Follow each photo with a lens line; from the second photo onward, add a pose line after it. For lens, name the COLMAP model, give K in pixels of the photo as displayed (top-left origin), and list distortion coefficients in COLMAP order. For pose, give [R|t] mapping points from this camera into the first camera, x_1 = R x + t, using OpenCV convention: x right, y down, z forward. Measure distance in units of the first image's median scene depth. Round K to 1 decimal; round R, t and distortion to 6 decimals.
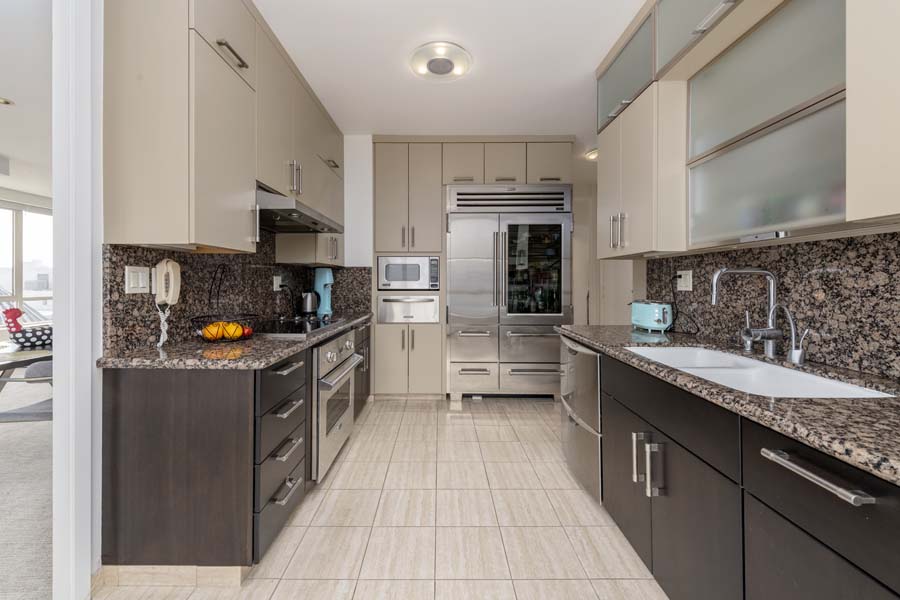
lens RADIAL K [[351.4, 0, 448.4], [0, 351.4, 281.7], [0, 0, 1]] dist [0.008763, -0.000420]
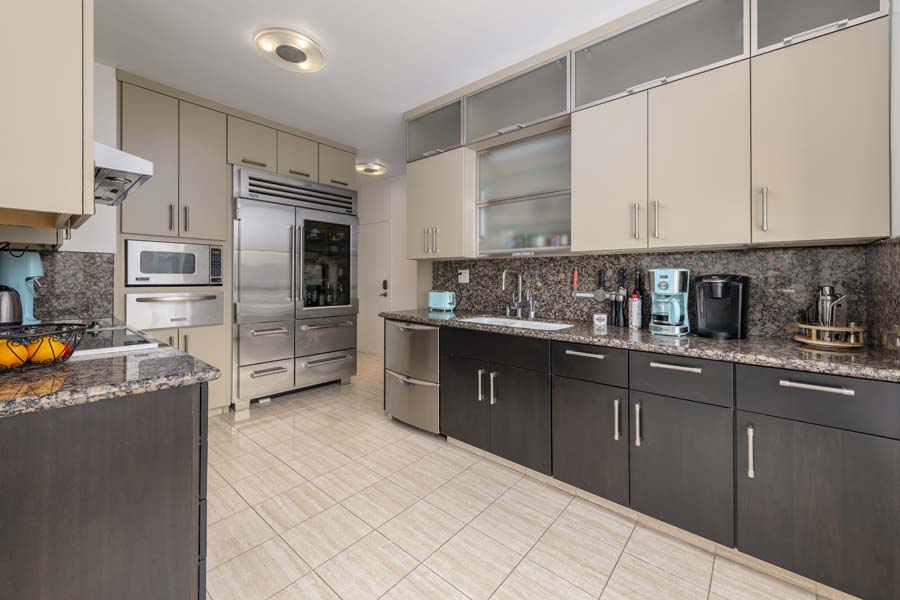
lens RADIAL K [[354.3, 0, 448.2], [0, 354.3, 276.3], [0, 0, 1]] dist [0.001721, -0.000049]
pose [[0.656821, 0.008464, 0.753999, -0.479712], [-0.006867, 0.999963, -0.005243, 0.005052], [-0.754015, -0.001734, 0.656855, 0.029265]]
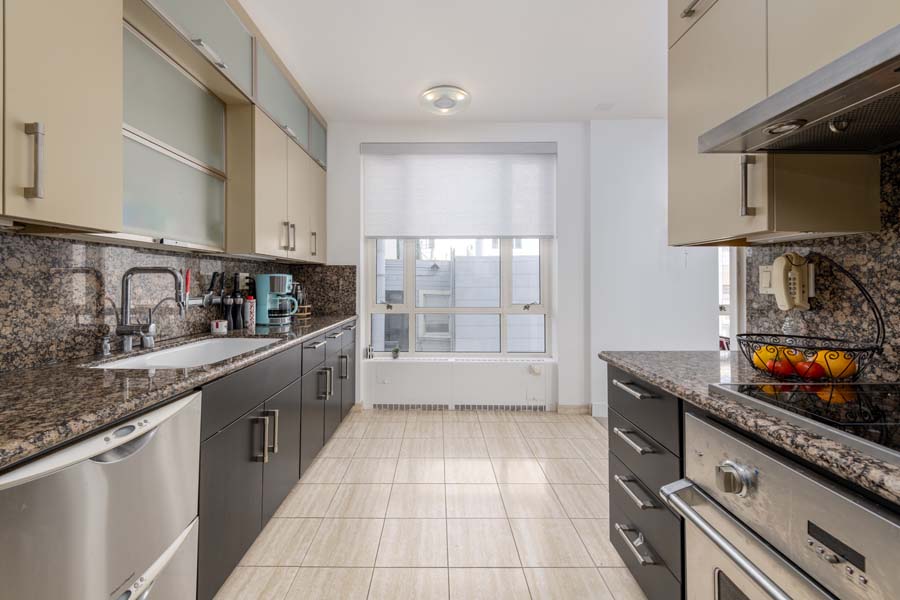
lens RADIAL K [[354.3, 0, 448.2], [0, 354.3, 276.3], [0, 0, 1]] dist [0.001721, -0.000049]
pose [[-0.999981, -0.002673, -0.005615, -0.018643], [-0.002577, 0.999851, -0.017087, 0.003128], [0.005660, -0.017072, -0.999838, 1.286630]]
